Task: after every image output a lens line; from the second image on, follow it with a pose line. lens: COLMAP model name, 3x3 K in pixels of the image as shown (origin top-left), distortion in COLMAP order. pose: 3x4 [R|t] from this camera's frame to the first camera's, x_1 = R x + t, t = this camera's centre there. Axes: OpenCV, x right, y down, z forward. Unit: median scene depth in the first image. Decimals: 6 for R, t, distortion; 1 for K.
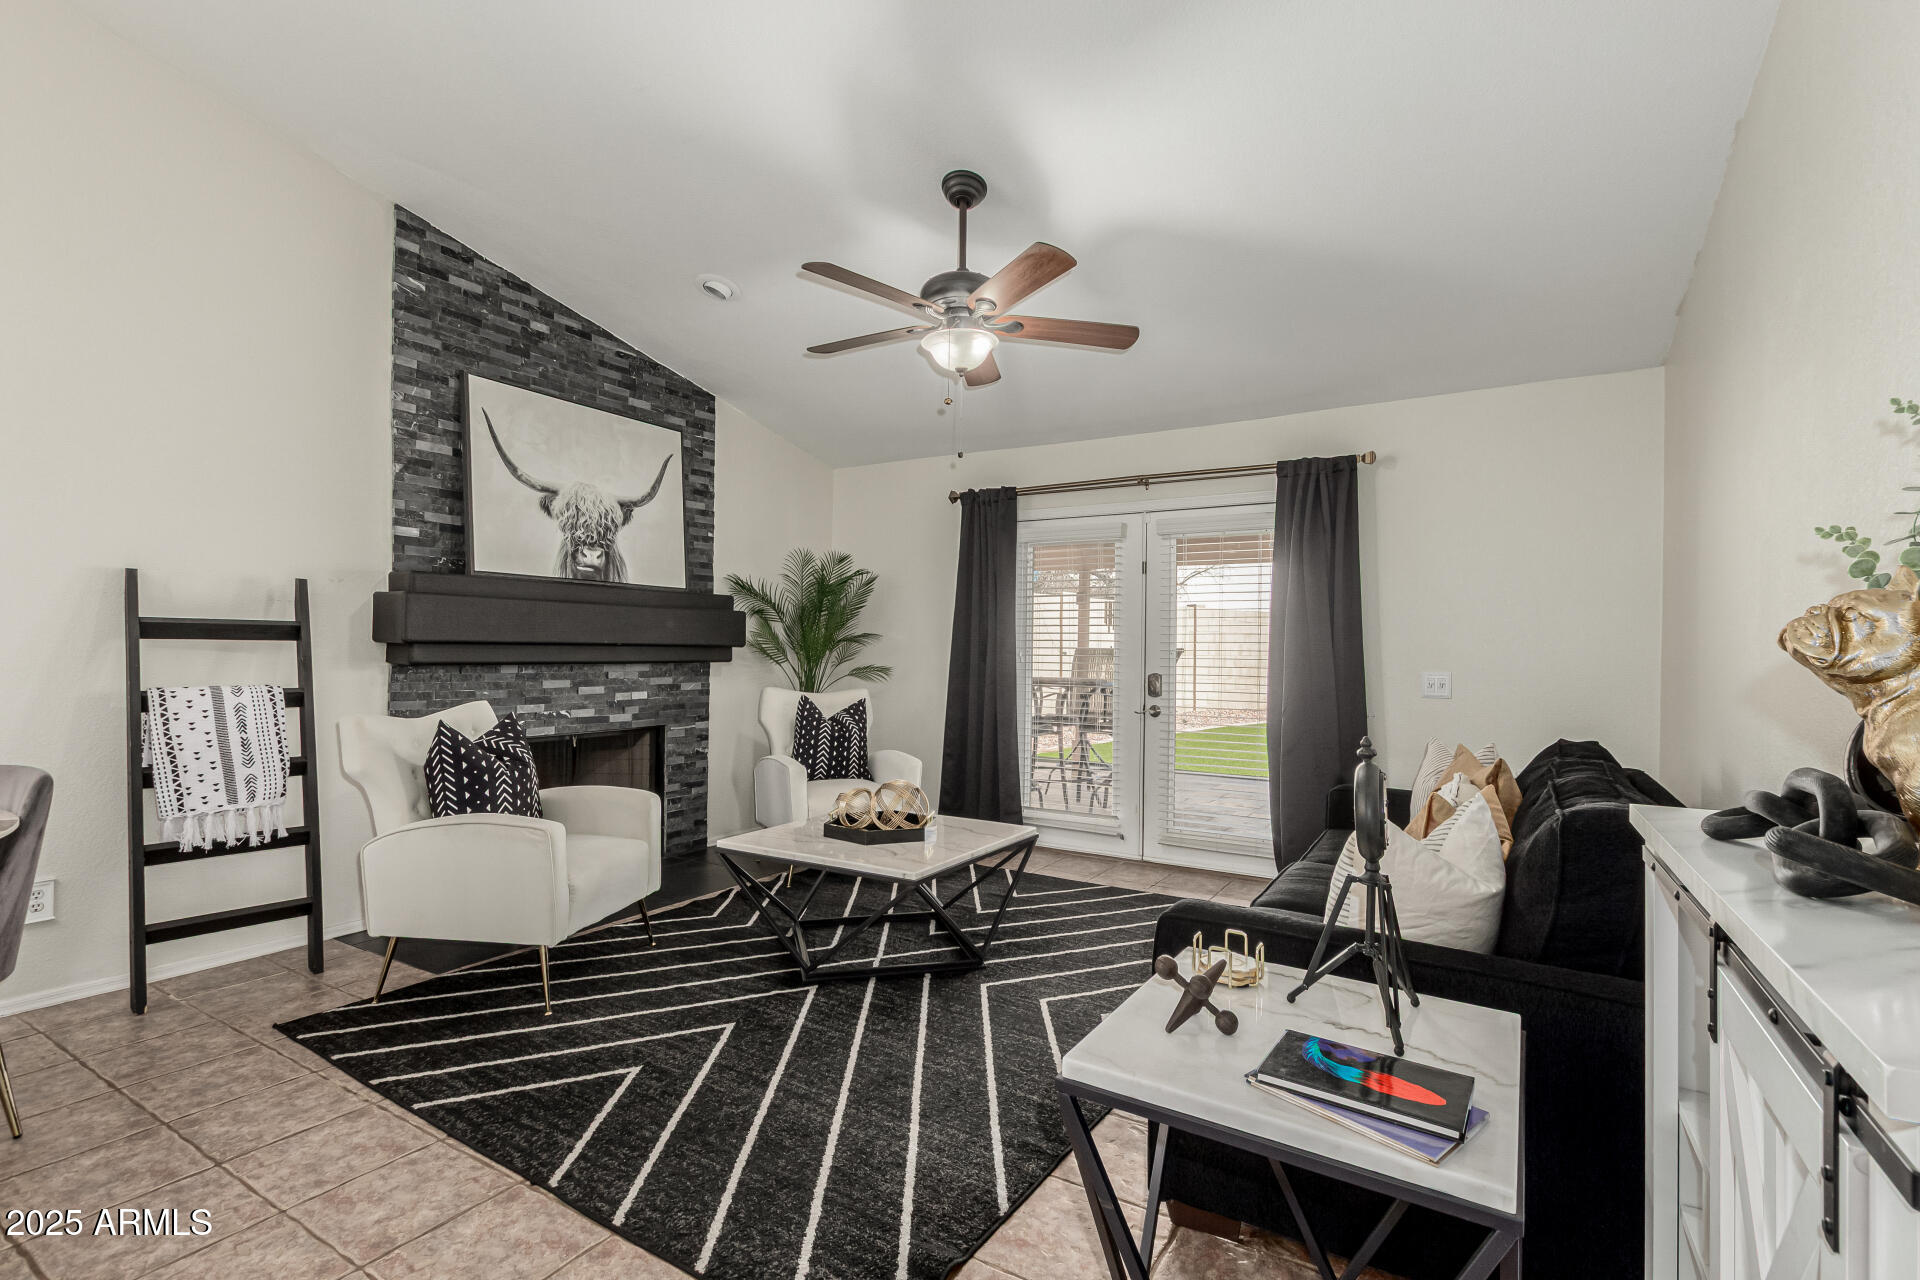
lens RADIAL K [[885.5, 0, 964.7], [0, 885.5, 650.5], [0, 0, 1]] dist [0.006406, -0.002273]
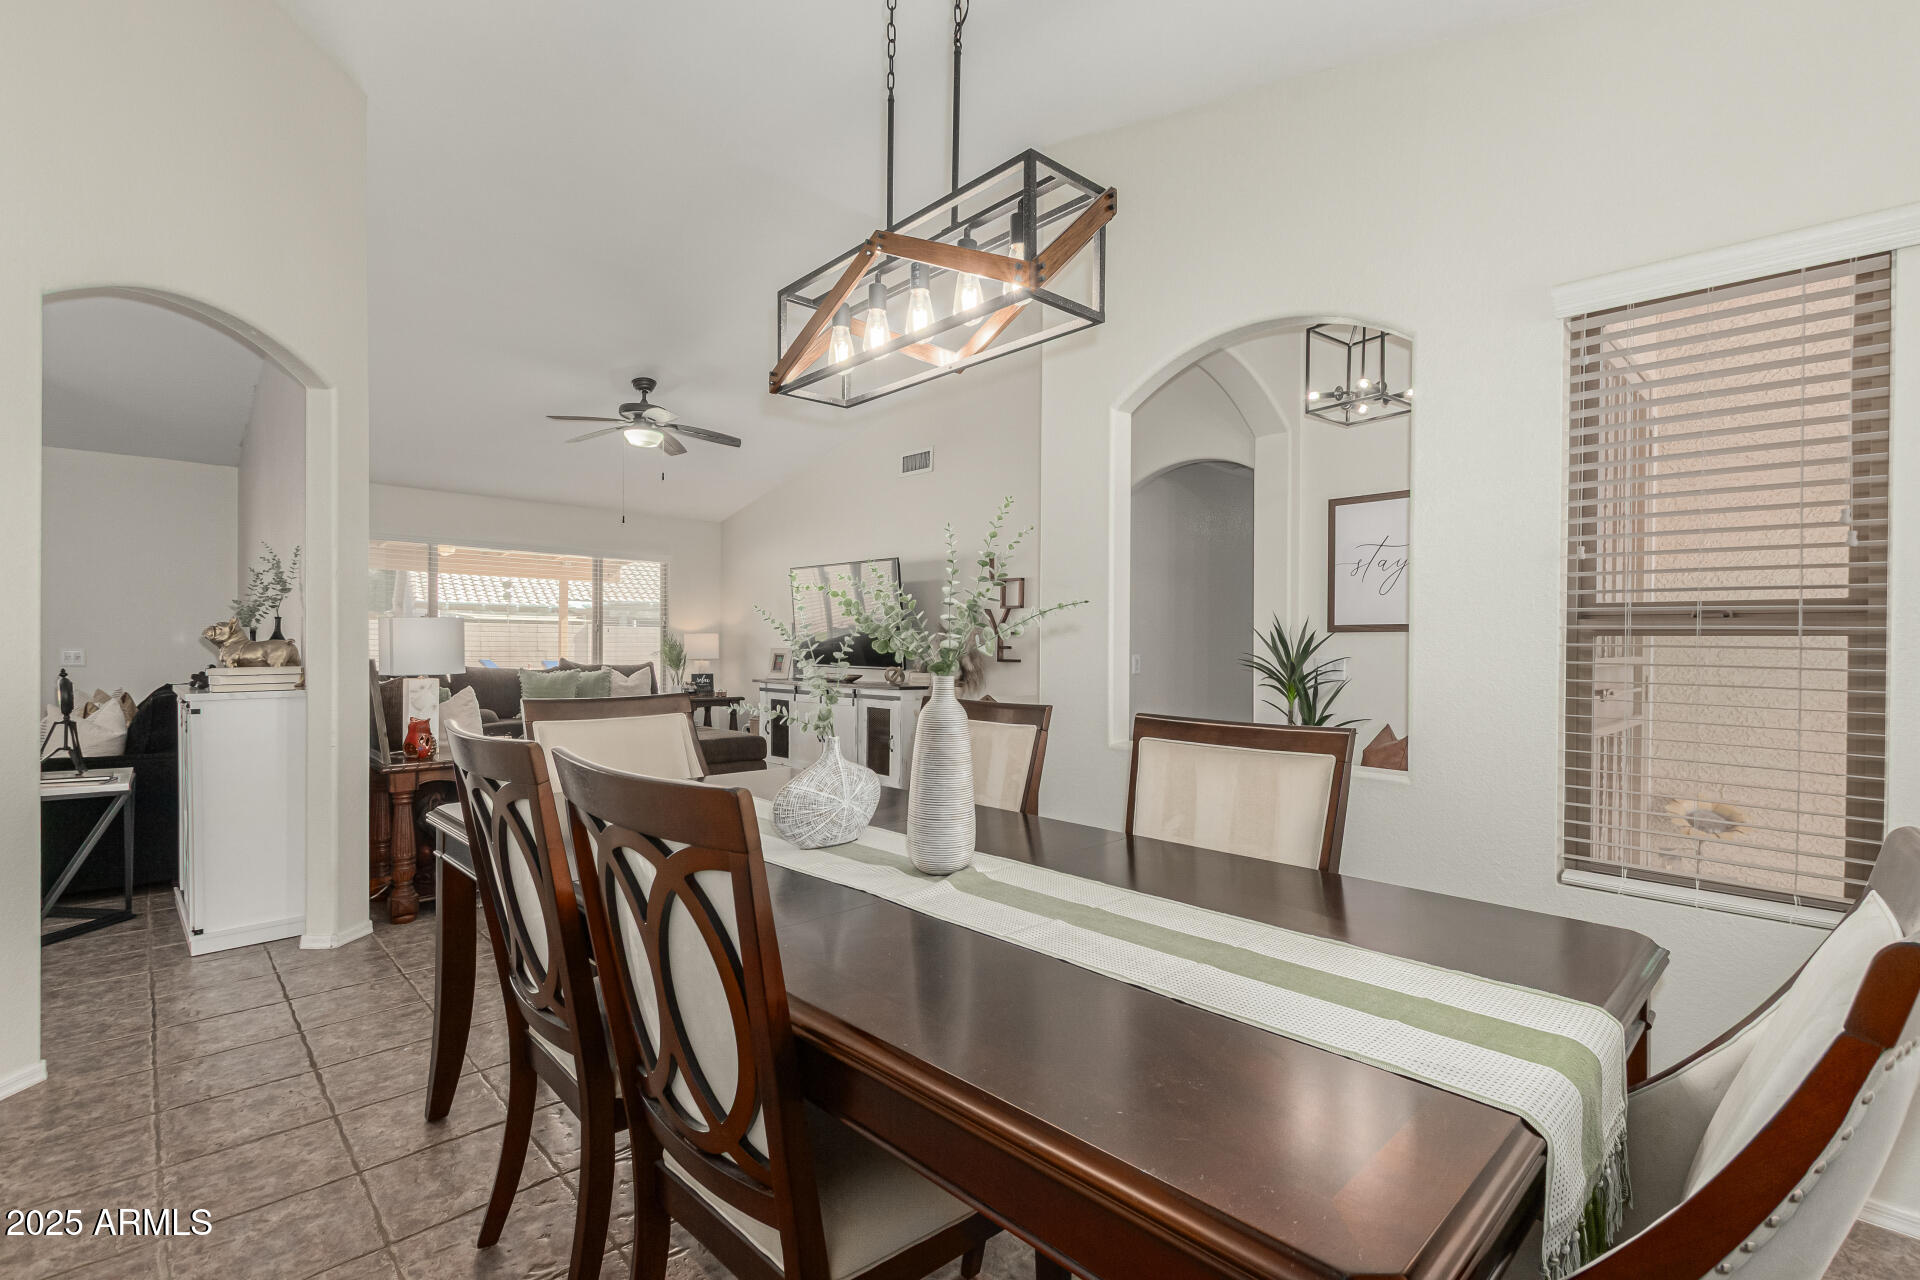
lens RADIAL K [[885.5, 0, 994.4], [0, 885.5, 656.7], [0, 0, 1]] dist [0.006406, -0.002273]
pose [[0.255831, -0.023787, 0.966429, -0.455725], [-0.004872, 0.999653, 0.025895, -0.006795], [-0.966709, -0.011333, 0.255626, -0.771147]]
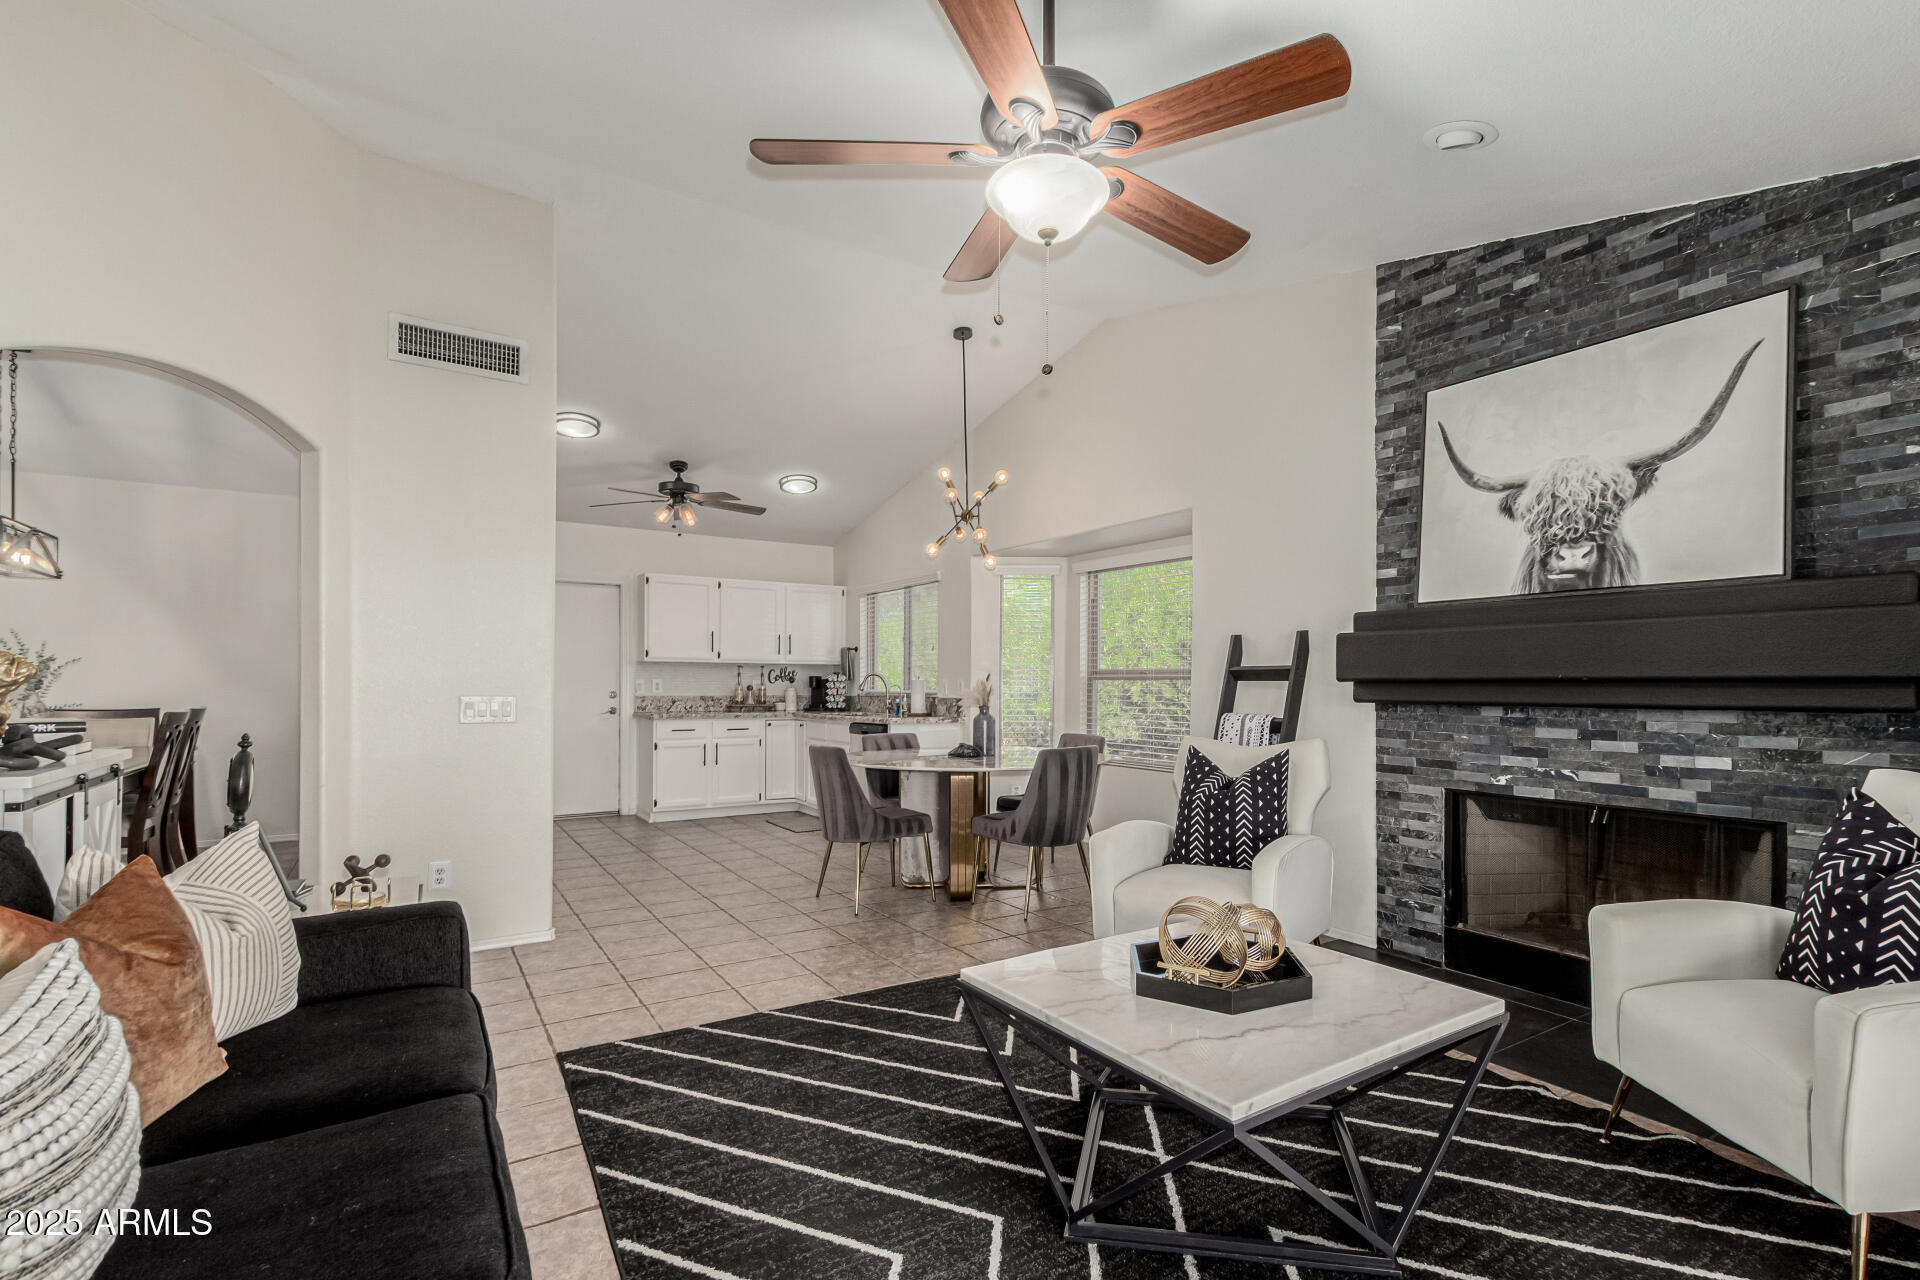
lens RADIAL K [[885.5, 0, 1033.2], [0, 885.5, 679.9], [0, 0, 1]] dist [0.006406, -0.002273]
pose [[-0.402133, -0.016239, -0.915437, 0.428488], [-0.006564, 0.999868, -0.014853, 0.006794], [0.915558, 0.000037, -0.402187, 0.933497]]
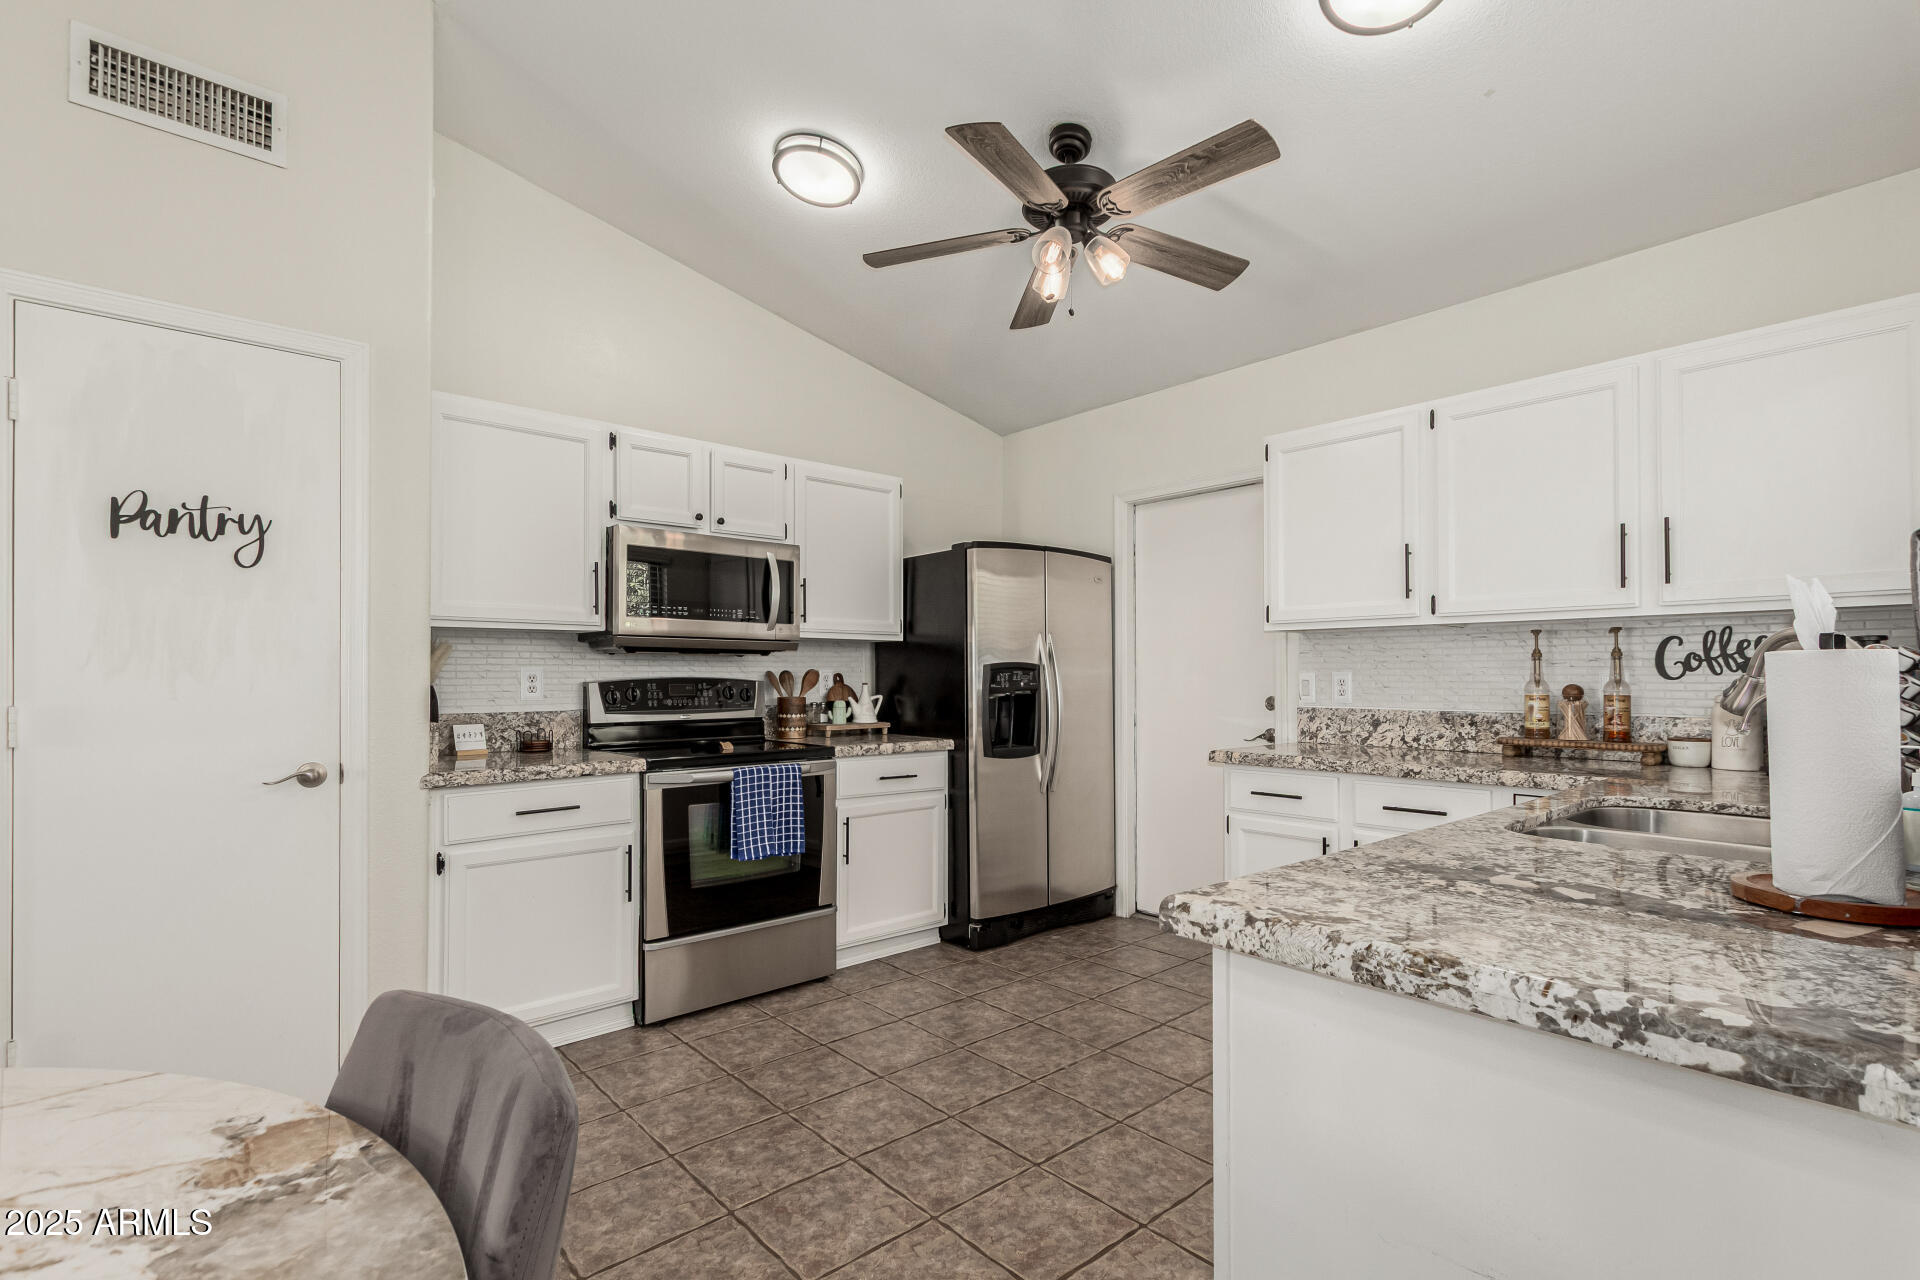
lens RADIAL K [[885.5, 0, 953.4], [0, 885.5, 665.7], [0, 0, 1]] dist [0.006406, -0.002273]
pose [[-0.955360, -0.004913, 0.295402, -0.903618], [-0.008735, 0.999894, -0.011620, -0.009904], [-0.295314, -0.013681, -0.955302, 0.337451]]
